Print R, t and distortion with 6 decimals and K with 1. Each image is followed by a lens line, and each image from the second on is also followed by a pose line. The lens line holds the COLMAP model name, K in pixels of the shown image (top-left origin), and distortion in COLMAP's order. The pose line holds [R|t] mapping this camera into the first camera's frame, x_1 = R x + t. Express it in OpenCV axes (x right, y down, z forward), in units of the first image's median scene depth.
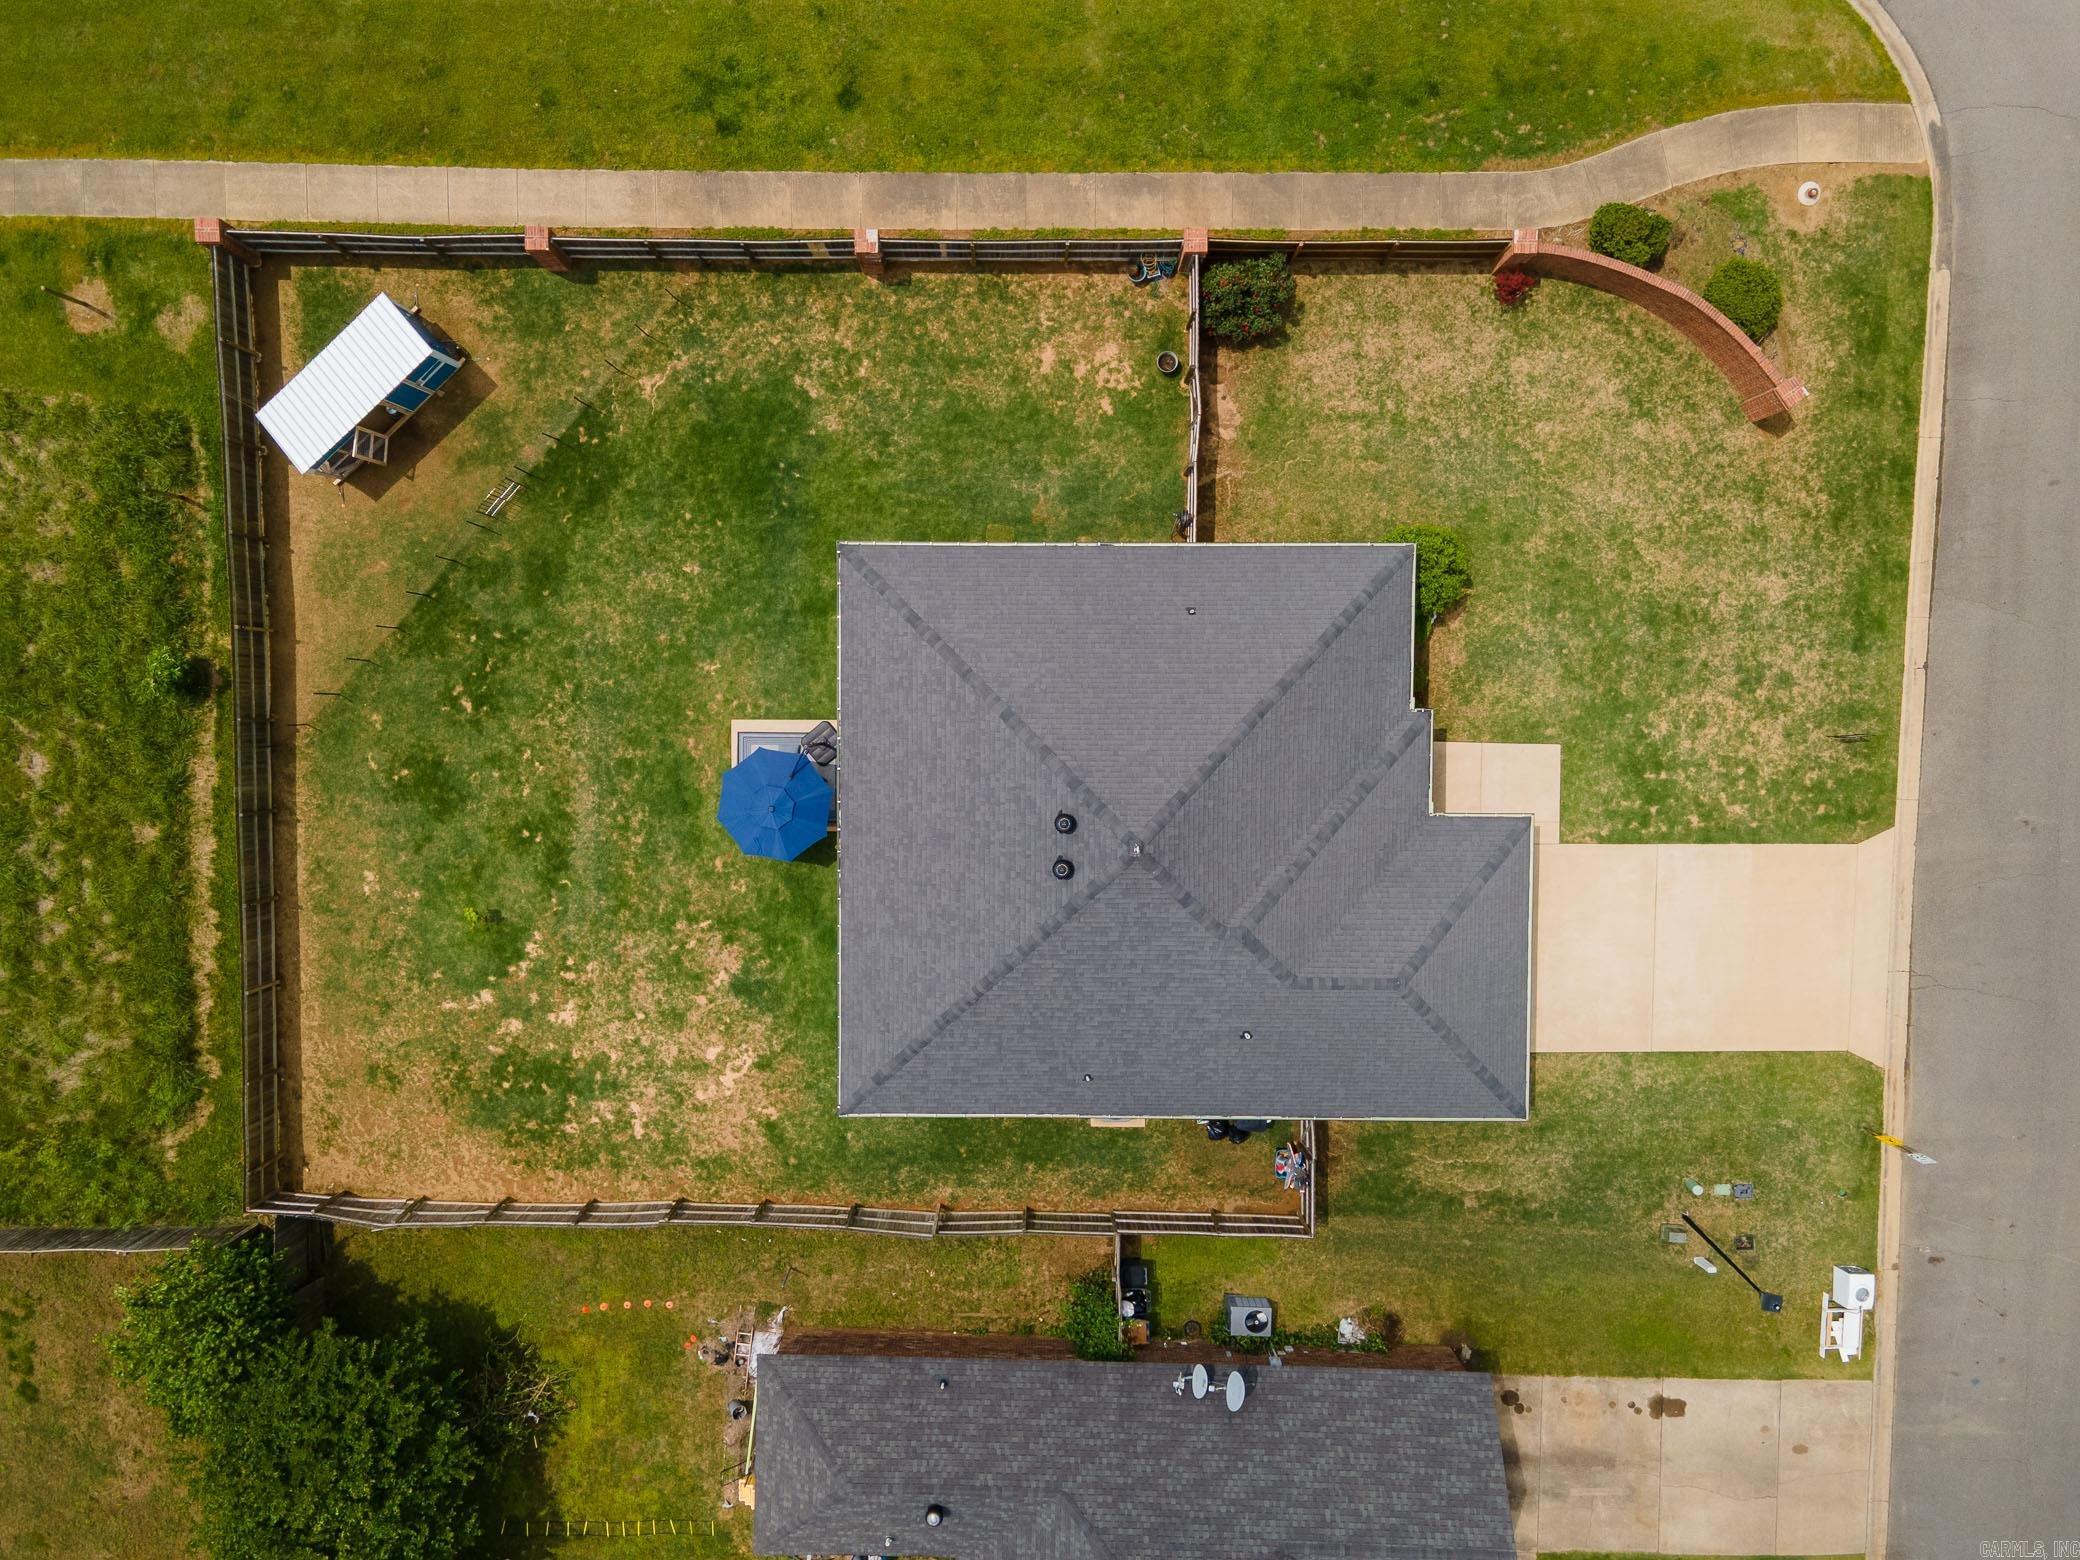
lens RADIAL K [[1513.7, 0, 1034.8], [0, 1513.7, 788.6], [0, 0, 1]] dist [0.027699, 0.033944]
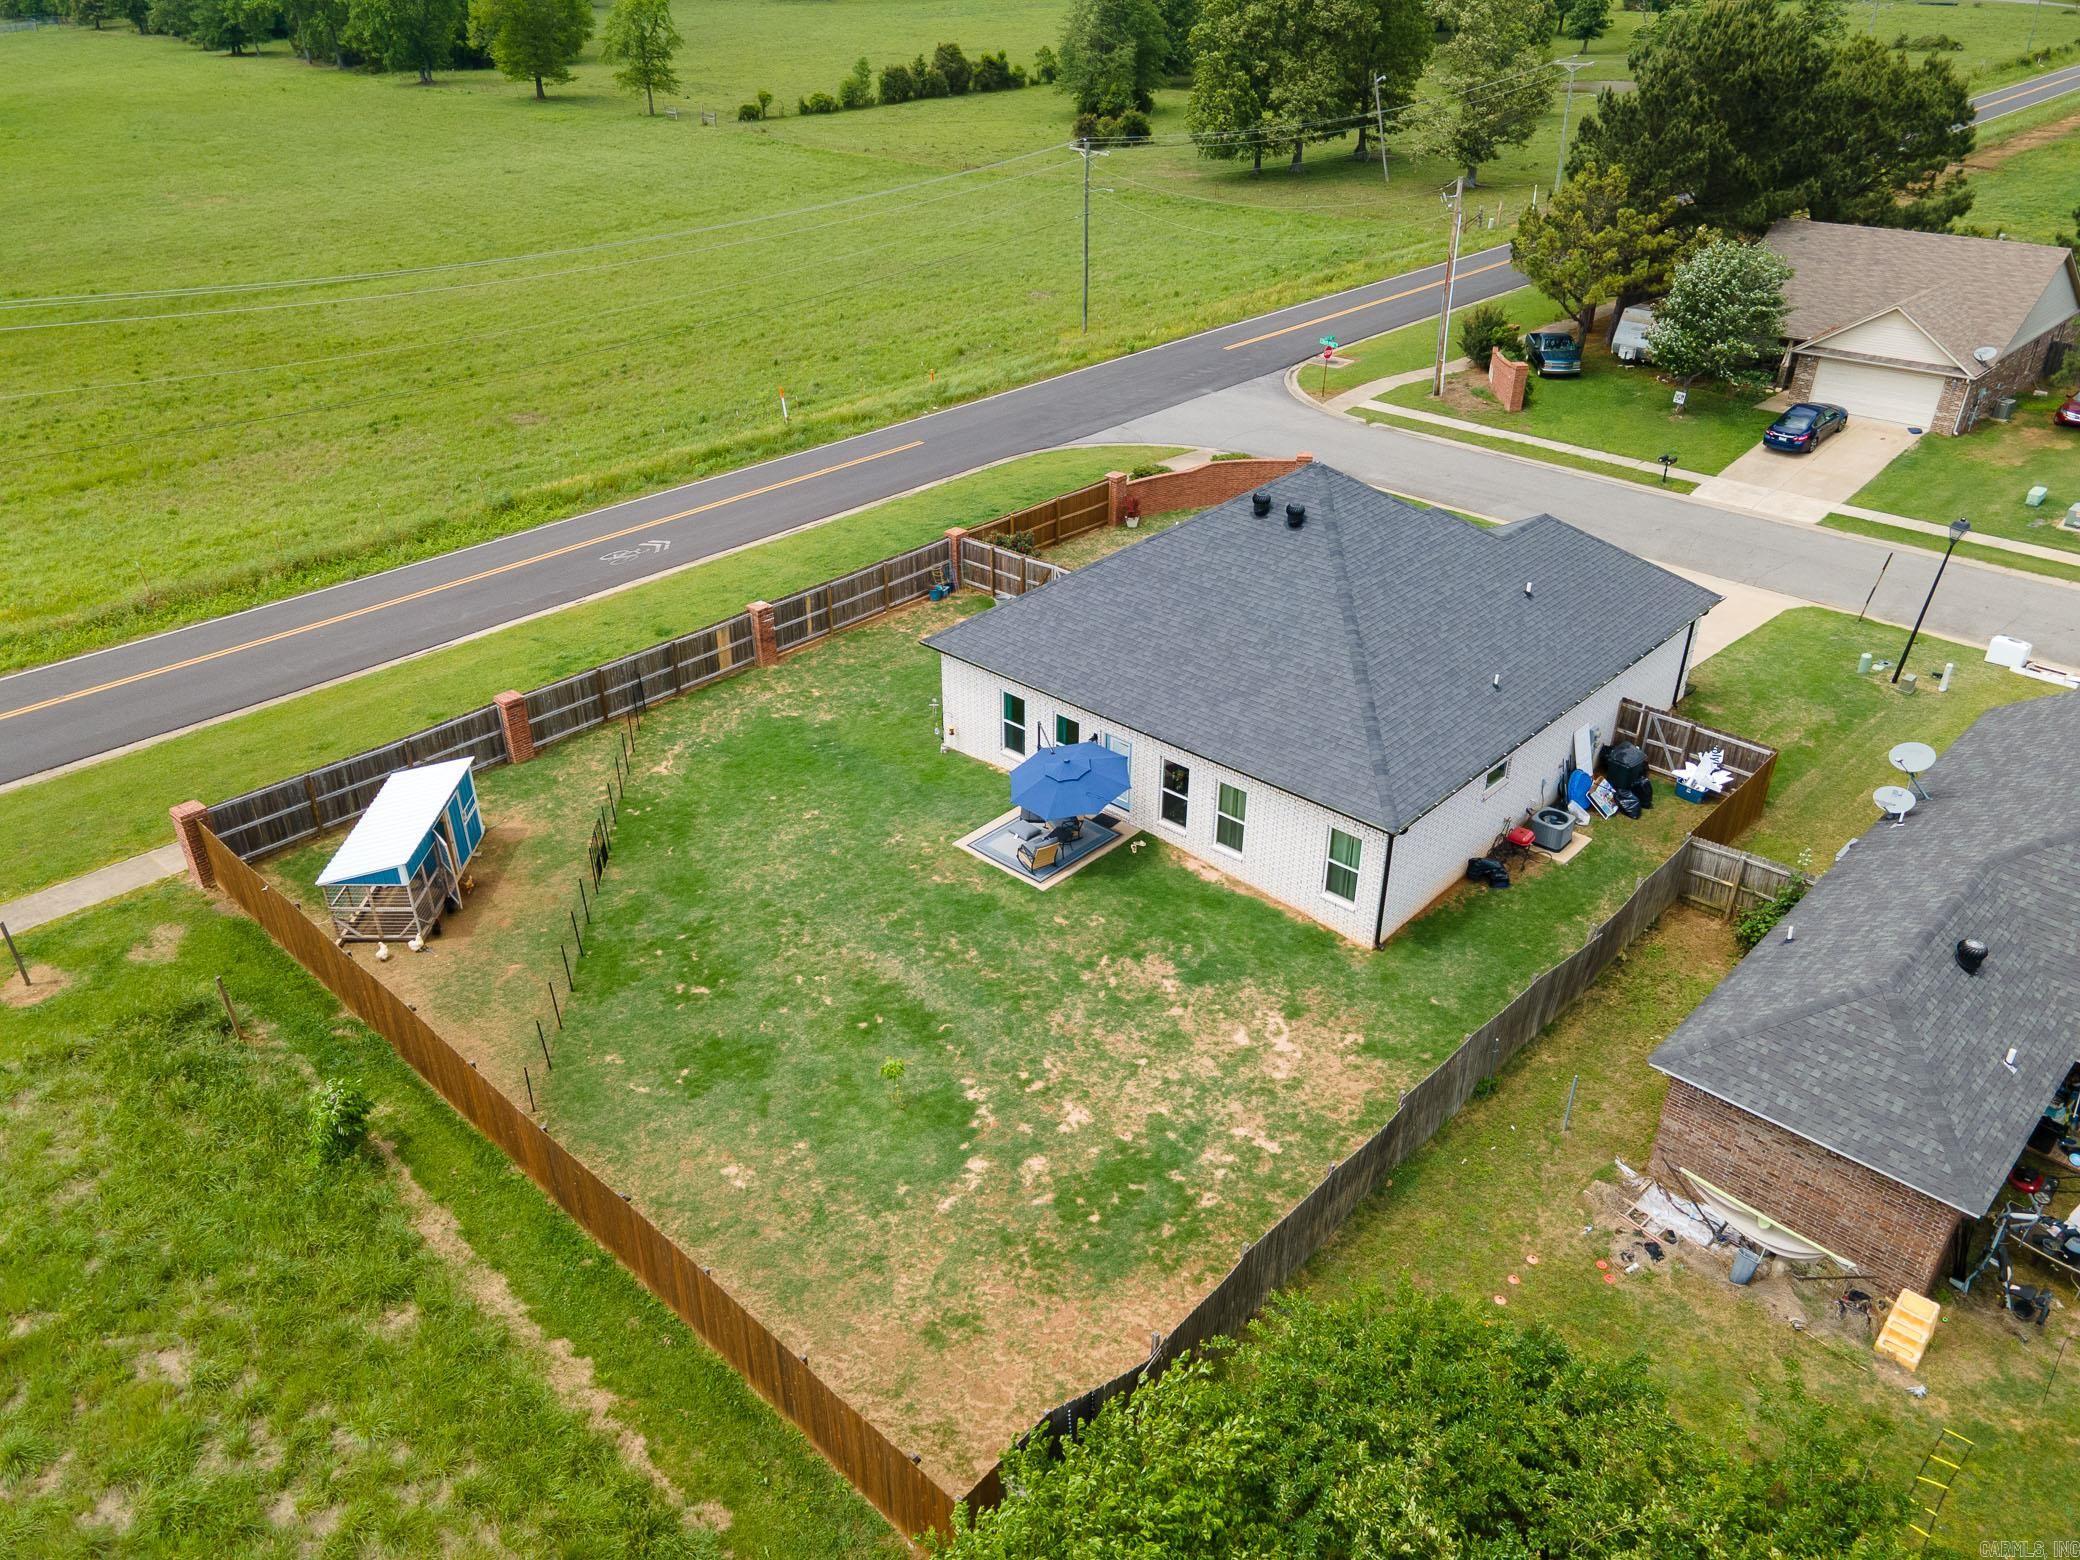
lens RADIAL K [[1513.7, 0, 1028.5], [0, 1513.7, 772.2], [0, 0, 1]] dist [0.027699, 0.033944]
pose [[0.679027, -0.358699, 0.640513, -0.725637], [0.733250, 0.289103, -0.615437, 0.526814], [0.035582, 0.887555, 0.459325, 0.541798]]
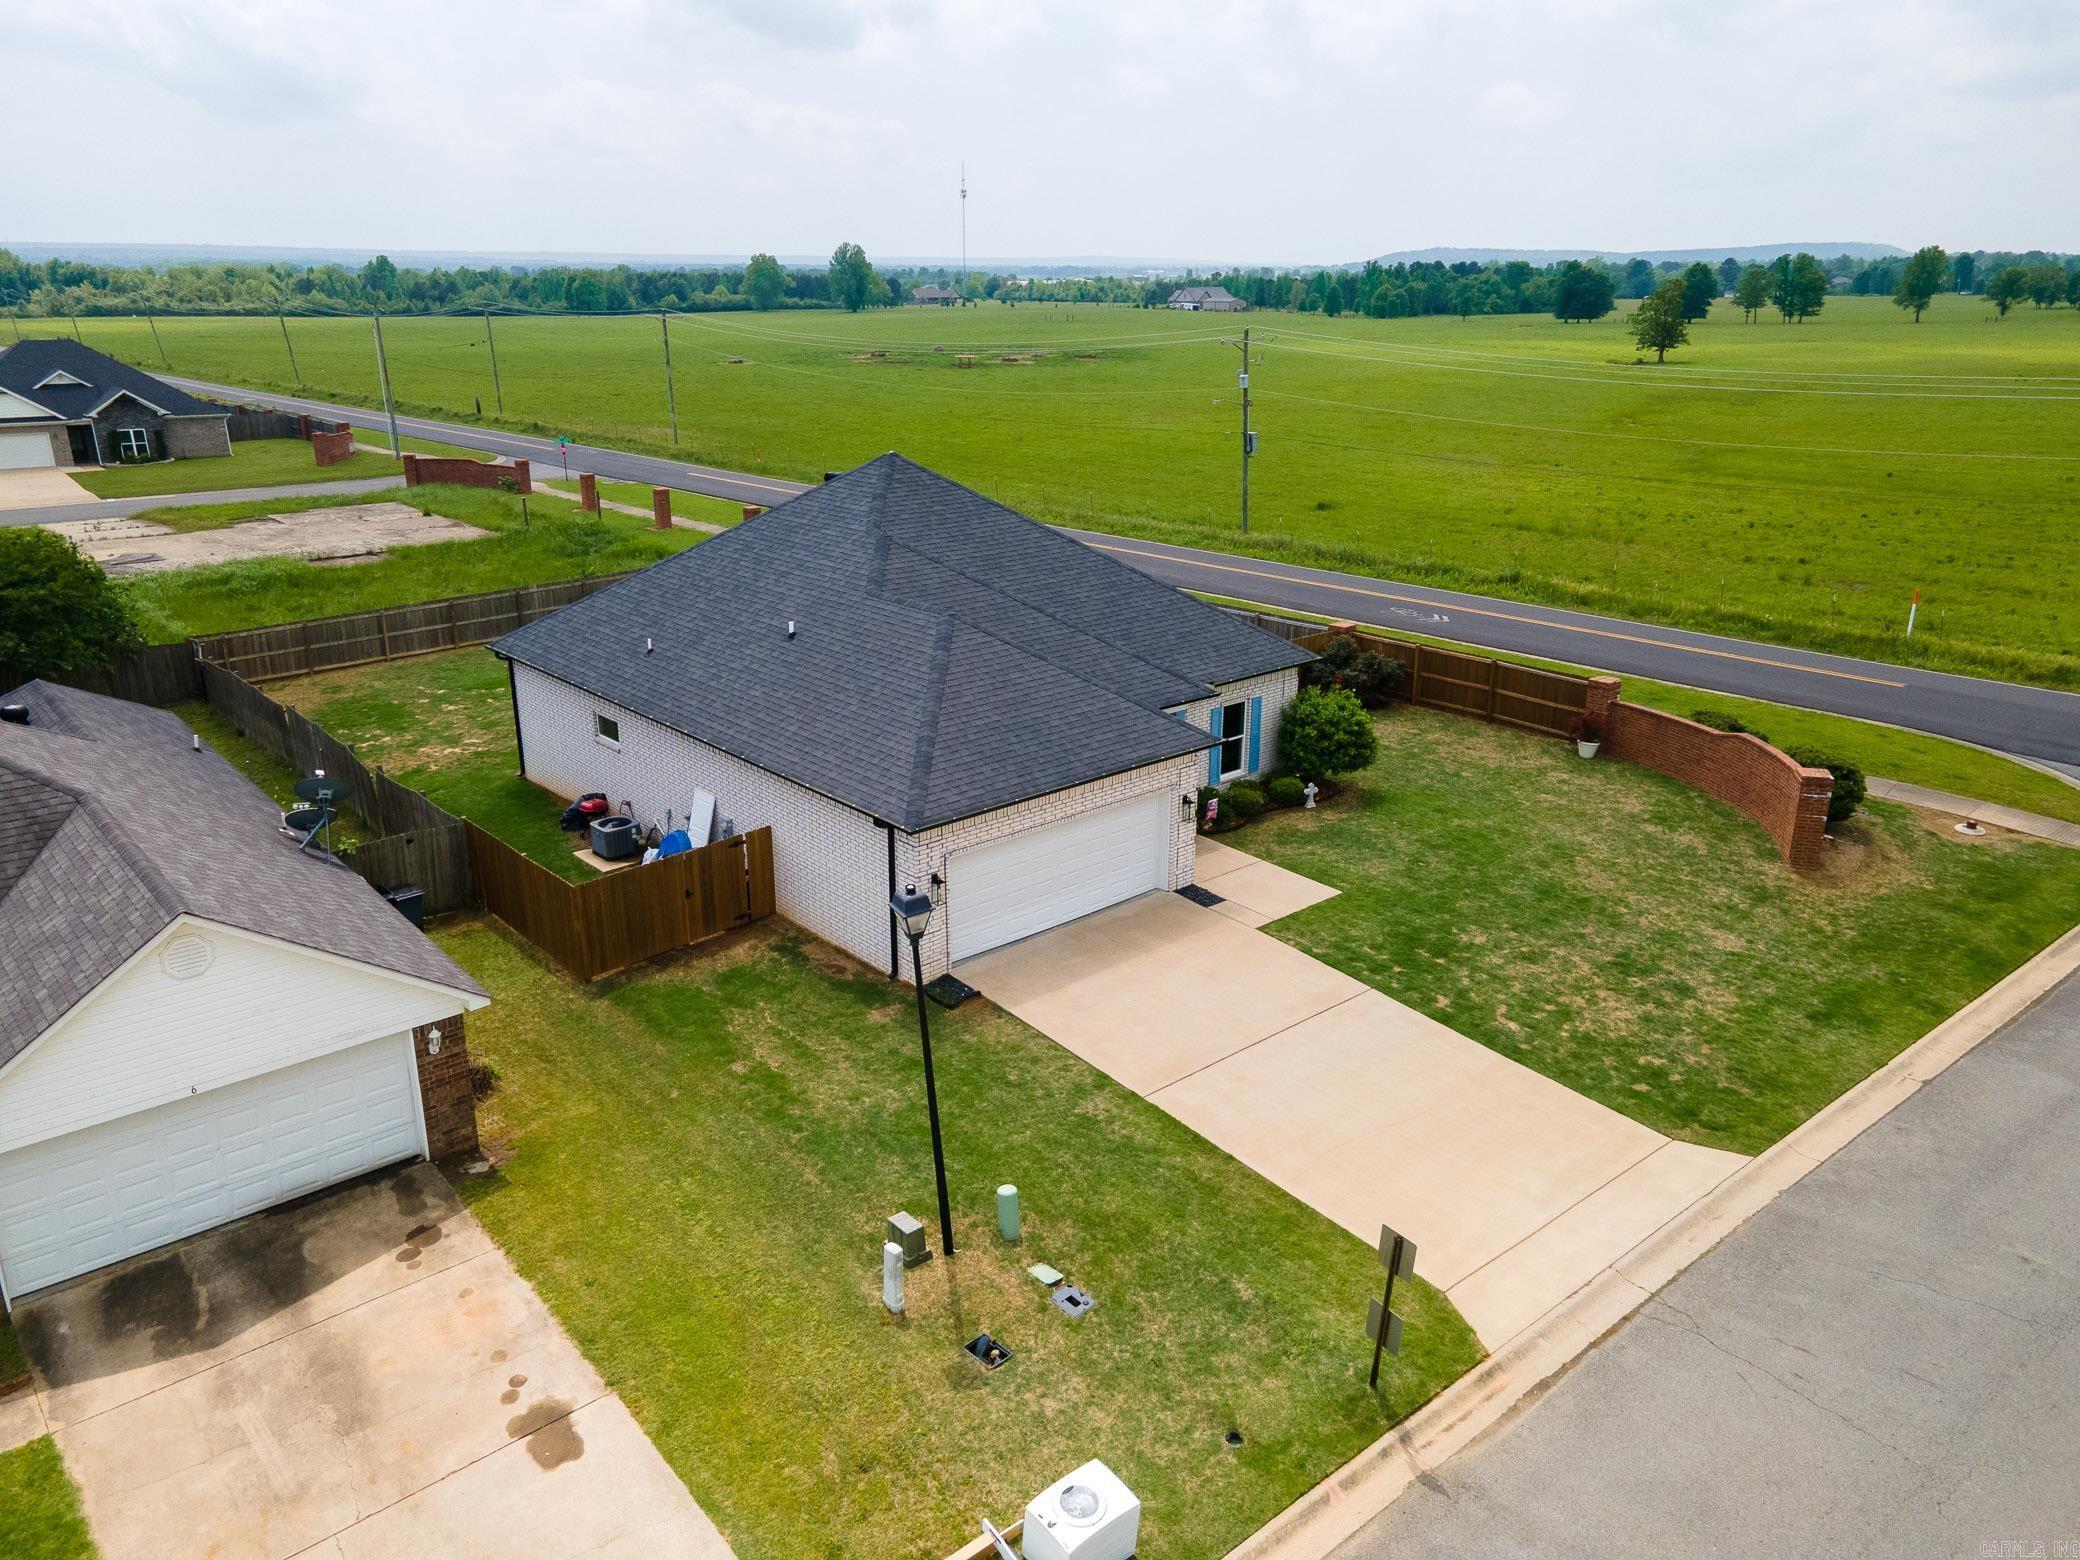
lens RADIAL K [[1513.7, 0, 1024.6], [0, 1513.7, 798.2], [0, 0, 1]] dist [0.027699, 0.033944]
pose [[0.656783, 0.246374, -0.712696, 0.754766], [-0.753394, 0.174105, -0.634101, 0.546571], [-0.032142, 0.953408, 0.299966, 0.733970]]
